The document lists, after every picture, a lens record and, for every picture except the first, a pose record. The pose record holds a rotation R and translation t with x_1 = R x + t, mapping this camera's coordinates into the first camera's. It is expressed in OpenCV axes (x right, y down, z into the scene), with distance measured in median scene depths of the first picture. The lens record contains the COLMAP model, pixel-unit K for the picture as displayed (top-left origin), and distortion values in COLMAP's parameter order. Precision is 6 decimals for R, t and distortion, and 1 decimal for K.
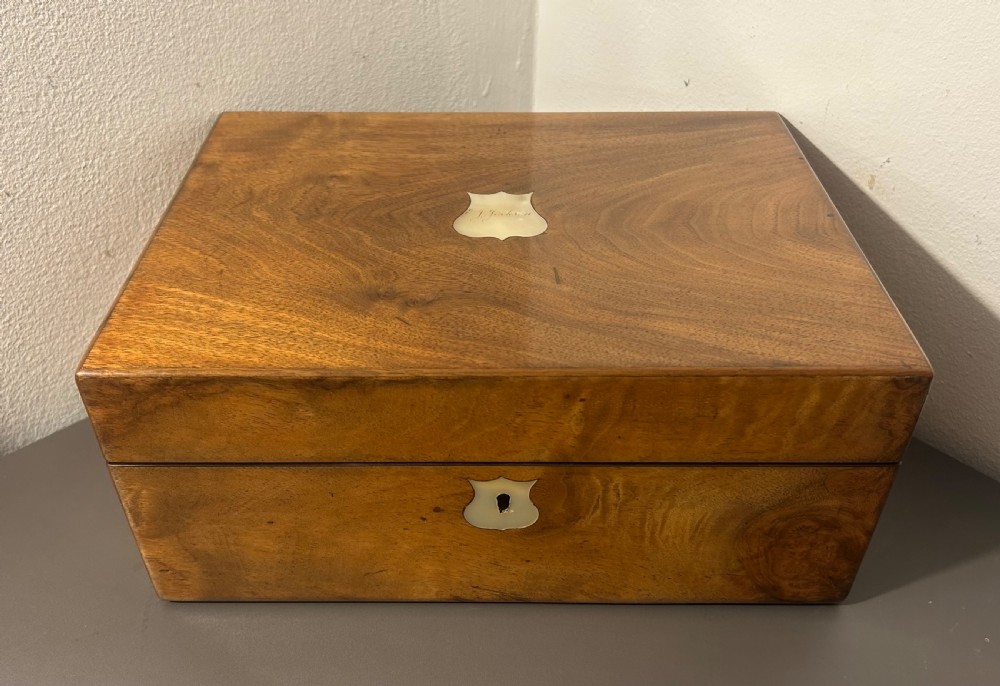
lens RADIAL K [[889.1, 0, 488.0], [0, 889.1, 378.1], [0, 0, 1]] dist [0.070995, -0.069714]
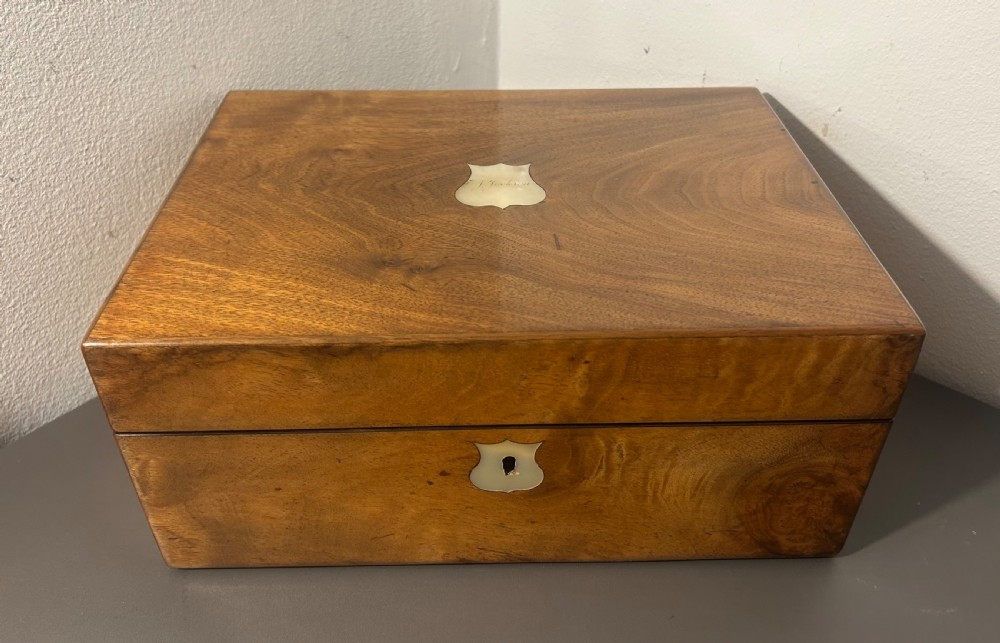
lens RADIAL K [[822.8, 0, 501.8], [0, 822.8, 313.0], [0, 0, 1]] dist [0.049351, -0.041267]
pose [[0.999536, -0.013778, 0.027169, -0.013763], [0.014761, 0.999232, -0.036290, 0.000664], [-0.026648, 0.036674, 0.998972, 0.054426]]
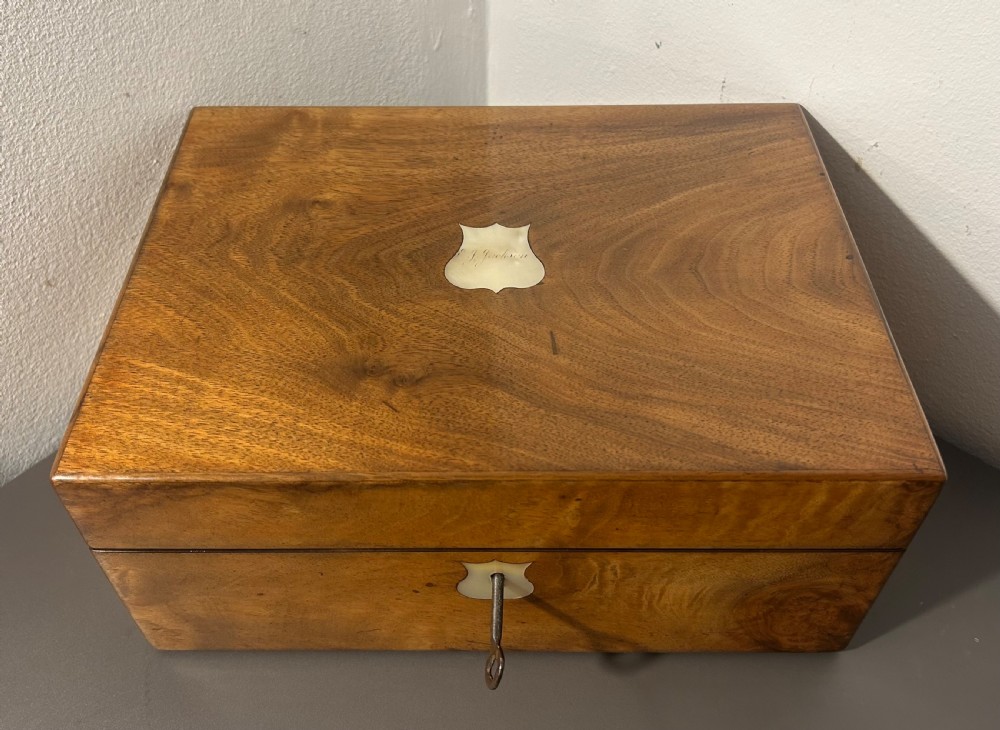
lens RADIAL K [[921.6, 0, 486.9], [0, 921.6, 365.5], [0, 0, 1]] dist [0.036263, 0.007684]
pose [[0.999971, -0.002863, -0.007117, 0.013453], [0.003874, 0.989240, 0.146251, -0.236377], [0.006622, -0.146274, 0.989222, 0.033738]]
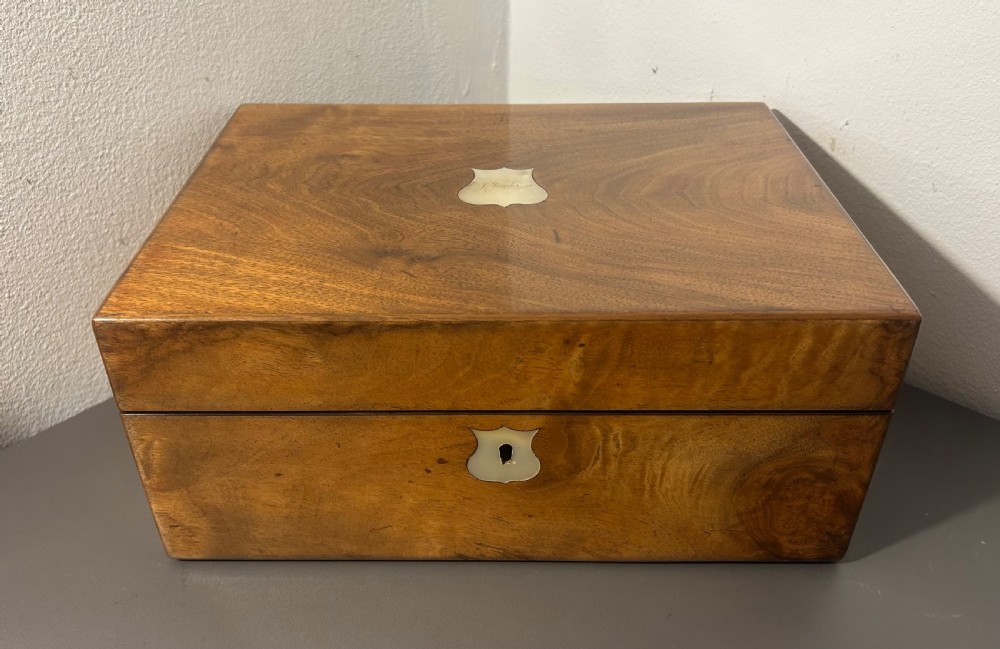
lens RADIAL K [[850.8, 0, 491.1], [0, 850.8, 343.8], [0, 0, 1]] dist [0.067361, -0.071538]
pose [[0.999991, -0.001381, -0.004070, 0.004413], [0.001066, 0.997083, -0.076315, 0.087731], [0.004164, 0.076310, 0.997075, 0.013765]]
